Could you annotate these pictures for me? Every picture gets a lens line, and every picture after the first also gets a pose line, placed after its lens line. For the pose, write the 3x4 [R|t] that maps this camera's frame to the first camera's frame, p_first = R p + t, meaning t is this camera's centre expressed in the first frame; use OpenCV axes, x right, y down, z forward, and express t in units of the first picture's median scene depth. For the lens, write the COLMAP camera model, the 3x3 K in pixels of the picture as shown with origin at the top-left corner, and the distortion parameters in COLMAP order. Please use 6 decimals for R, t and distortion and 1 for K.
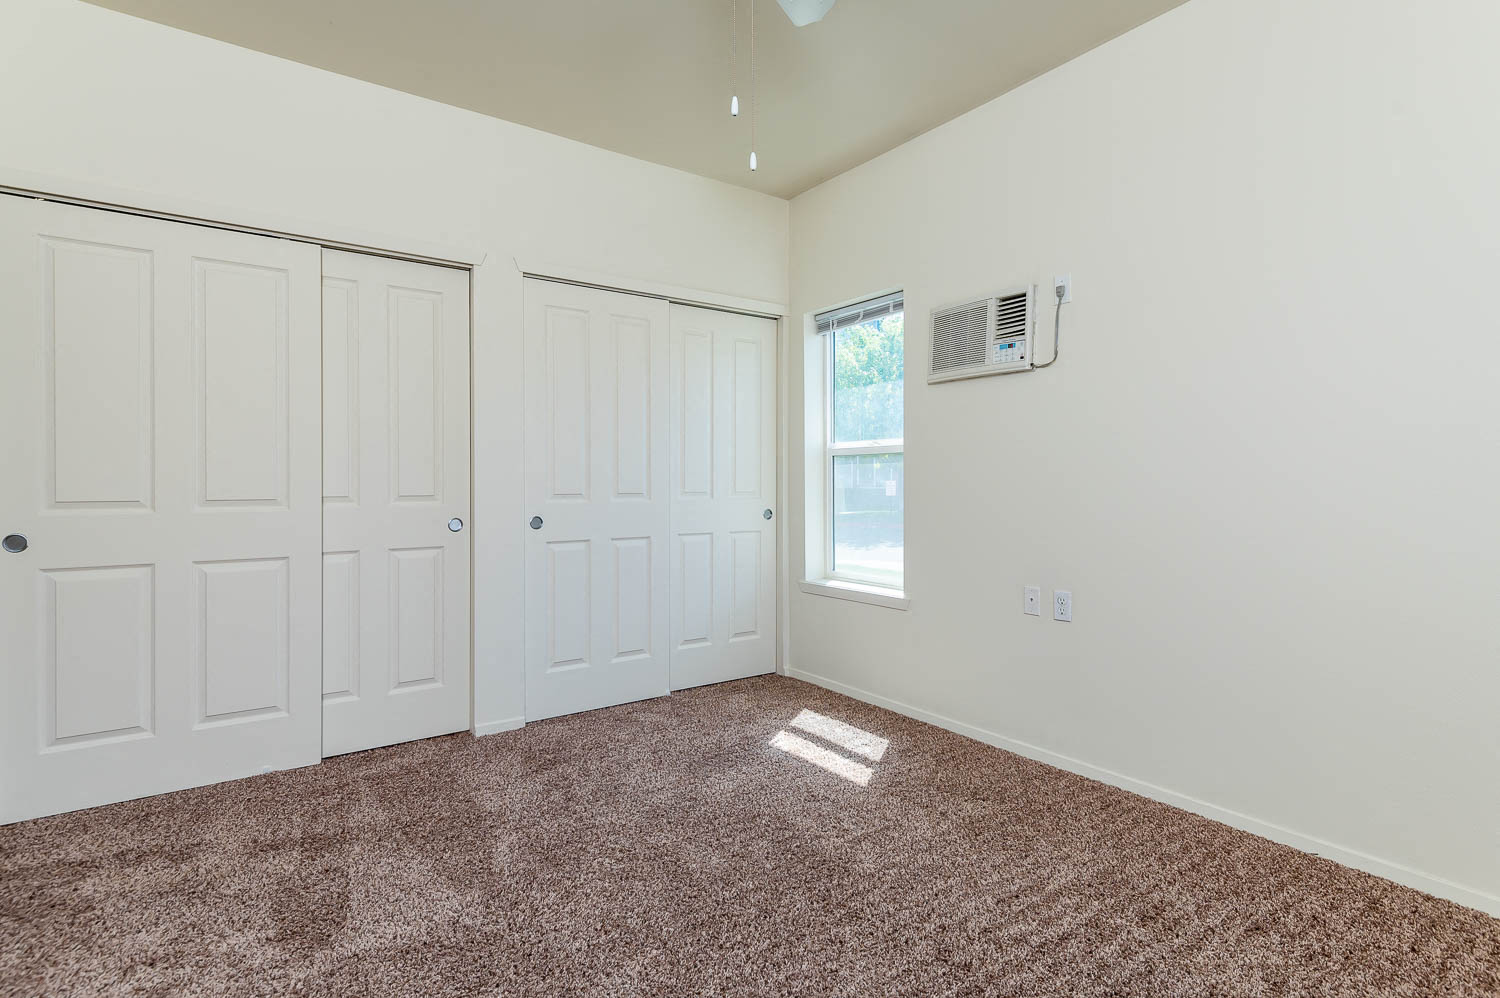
lens RADIAL K [[722.5, 0, 743.6], [0, 722.5, 483.4], [0, 0, 1]] dist [0.000951, -0.000415]
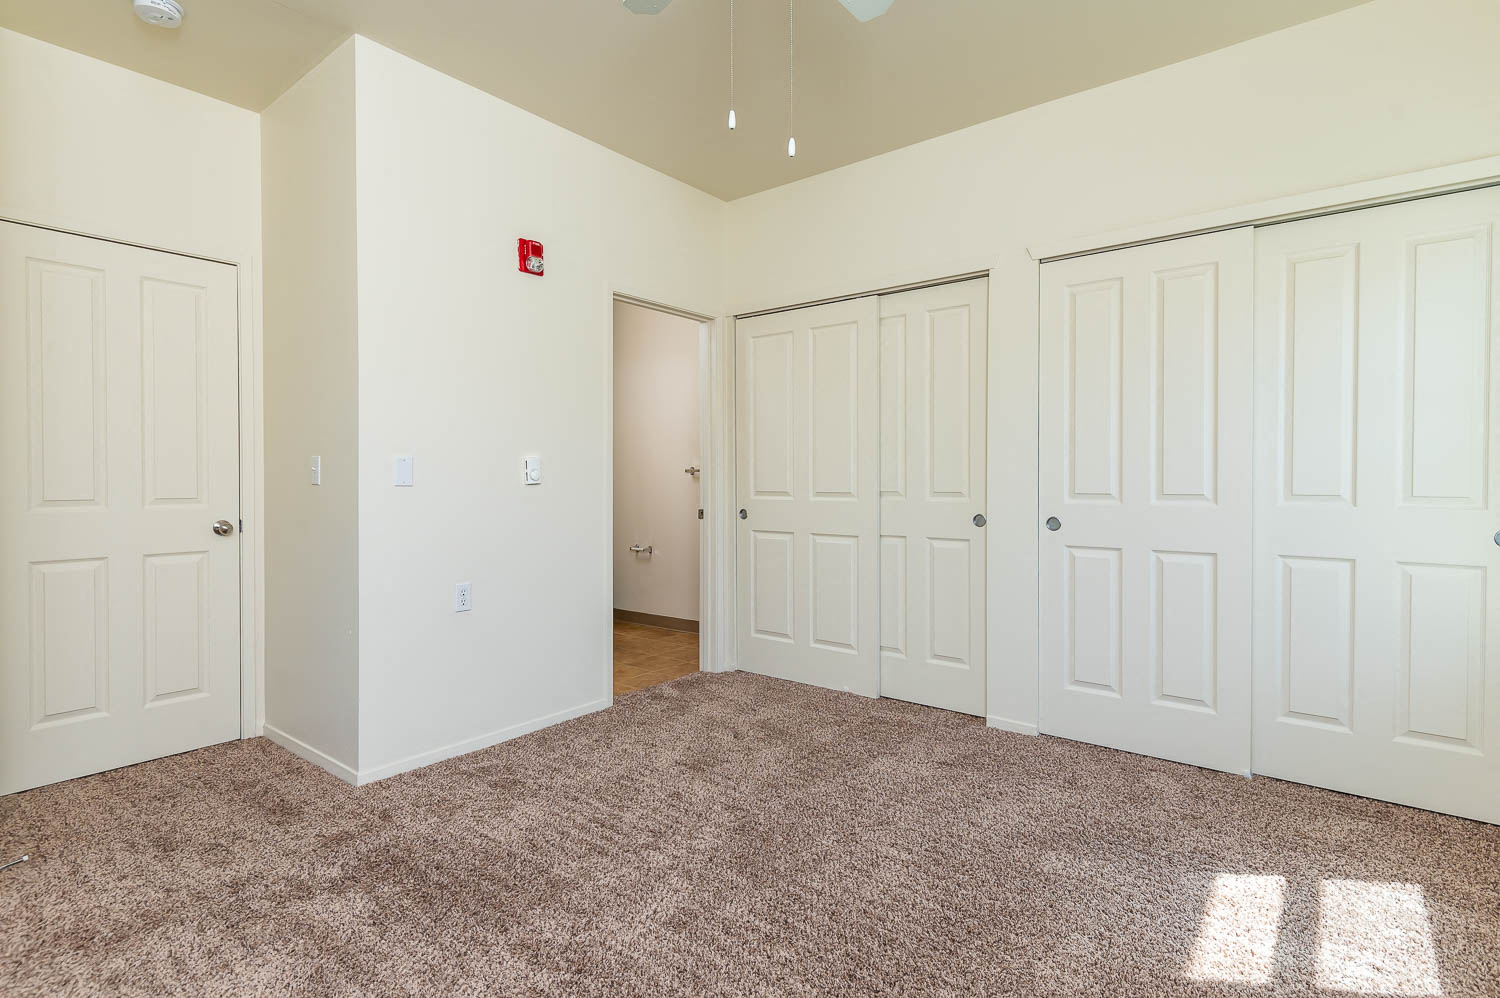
lens RADIAL K [[722.5, 0, 743.6], [0, 722.5, 483.4], [0, 0, 1]] dist [0.000951, -0.000415]
pose [[0.281462, 0.007295, -0.959545, 0.525519], [-0.001564, 0.999973, 0.007143, -0.003980], [0.959571, -0.000510, 0.281466, 0.374974]]
